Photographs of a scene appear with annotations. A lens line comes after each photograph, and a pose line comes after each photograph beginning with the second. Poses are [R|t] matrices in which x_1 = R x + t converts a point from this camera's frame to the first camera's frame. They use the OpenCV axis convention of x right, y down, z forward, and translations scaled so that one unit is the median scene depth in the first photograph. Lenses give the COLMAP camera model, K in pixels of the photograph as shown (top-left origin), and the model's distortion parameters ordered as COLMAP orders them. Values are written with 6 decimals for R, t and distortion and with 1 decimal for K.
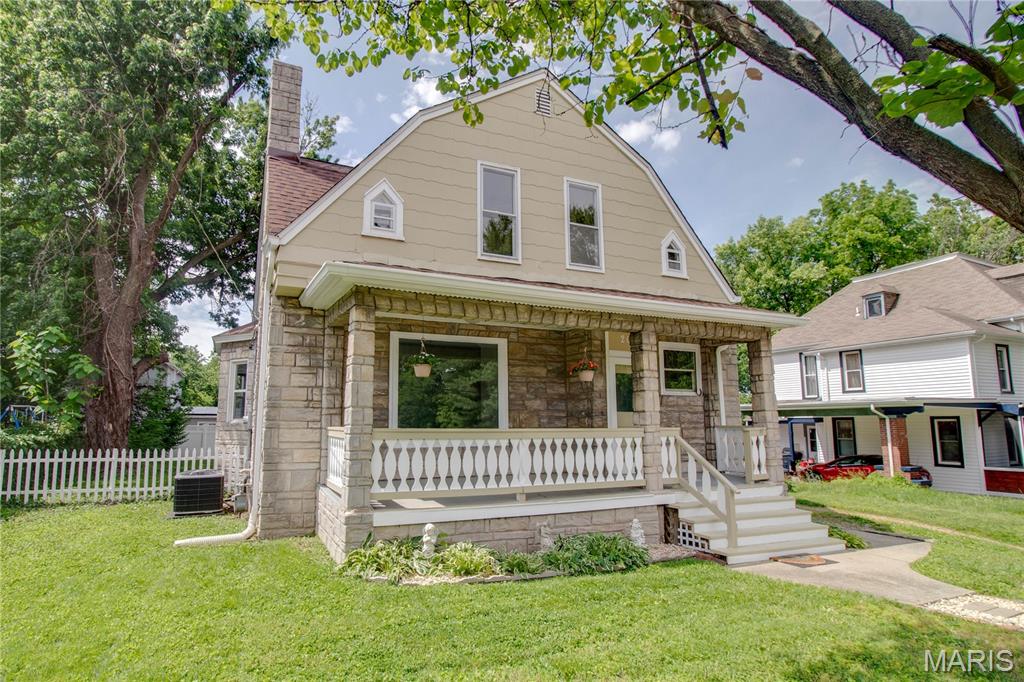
lens RADIAL K [[566.8, 0, 469.1], [0, 566.8, 361.2], [0, 0, 1]] dist [0.004974, -0.017746]
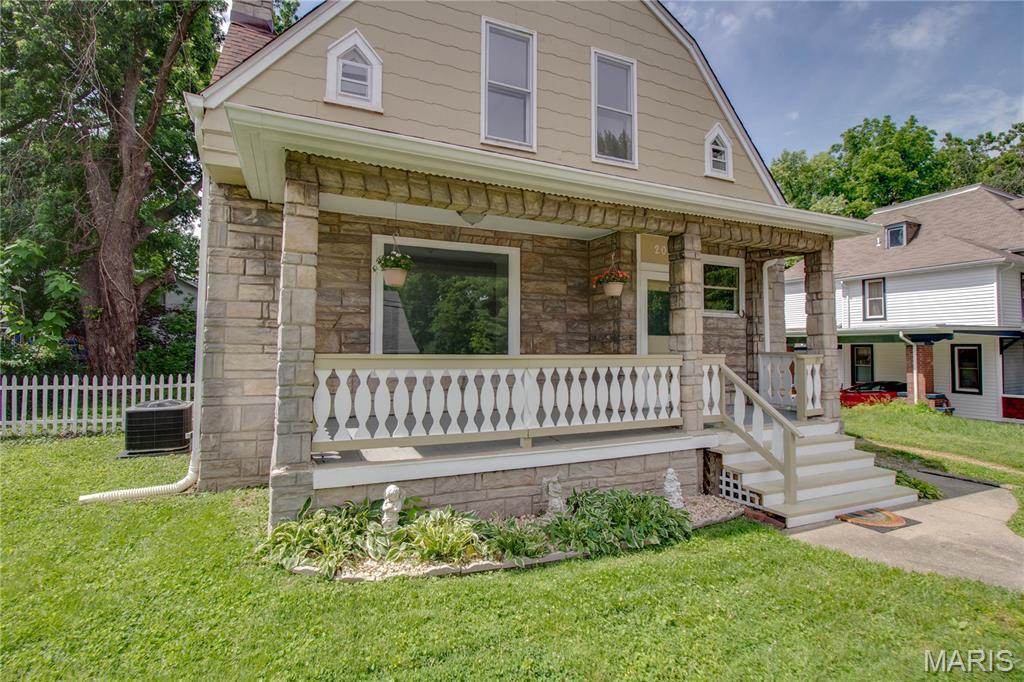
lens RADIAL K [[490.0, 0, 515.1], [0, 490.0, 343.0], [0, 0, 1]] dist [0.004247, -0.015541]
pose [[0.999945, 0.004739, 0.009389, 0.056817], [-0.005629, 0.995253, 0.097157, 0.031524], [-0.008884, -0.097205, 0.995225, 0.279652]]
